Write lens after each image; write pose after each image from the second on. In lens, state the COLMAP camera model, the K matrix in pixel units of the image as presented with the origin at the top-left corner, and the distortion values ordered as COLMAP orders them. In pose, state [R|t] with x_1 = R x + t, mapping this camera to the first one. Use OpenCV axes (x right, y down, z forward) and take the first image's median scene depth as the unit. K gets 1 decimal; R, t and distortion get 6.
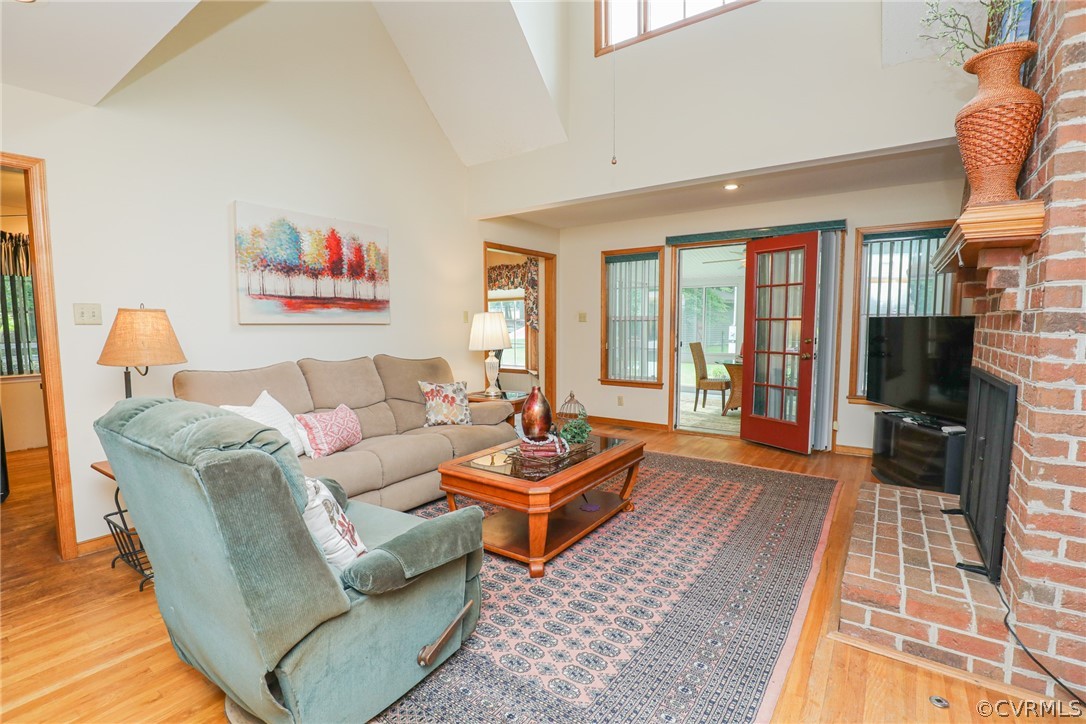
lens RADIAL K [[496.3, 0, 543.2], [0, 496.3, 366.2], [0, 0, 1]] dist [-0.035665, 0.007612]
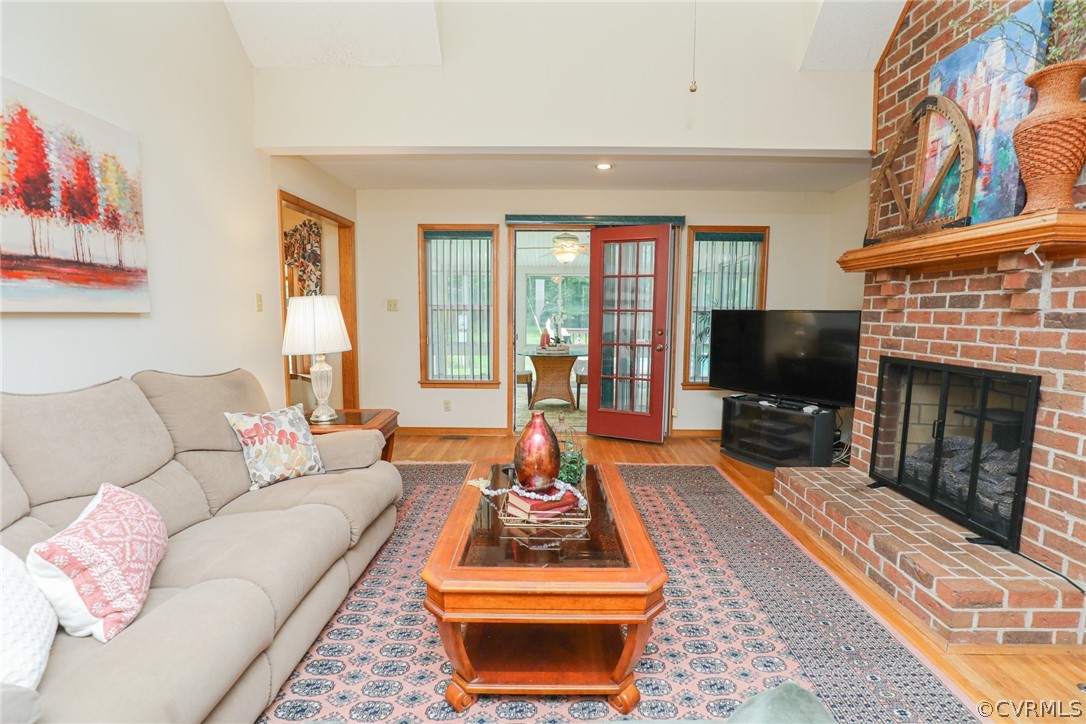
lens RADIAL K [[496.3, 0, 544.1], [0, 496.3, 363.7], [0, 0, 1]] dist [-0.035665, 0.007612]
pose [[0.822879, -0.049369, 0.566068, -0.275224], [0.038825, 0.998775, 0.030668, -0.030912], [-0.566888, -0.003259, 0.823788, 0.331057]]
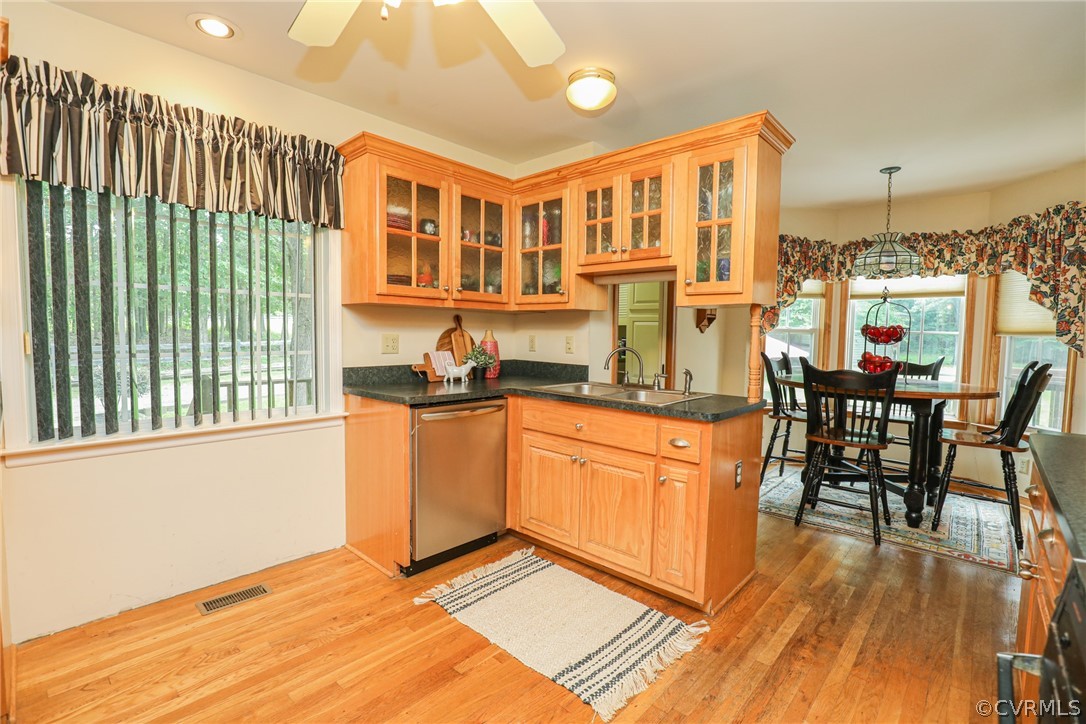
lens RADIAL K [[496.3, 0, 540.1], [0, 496.3, 363.3], [0, 0, 1]] dist [-0.035665, 0.007612]
pose [[0.991038, 0.028753, -0.130450, -0.782263], [-0.032334, 0.999154, -0.025417, -0.053850], [0.129609, 0.029407, 0.991129, 0.741322]]
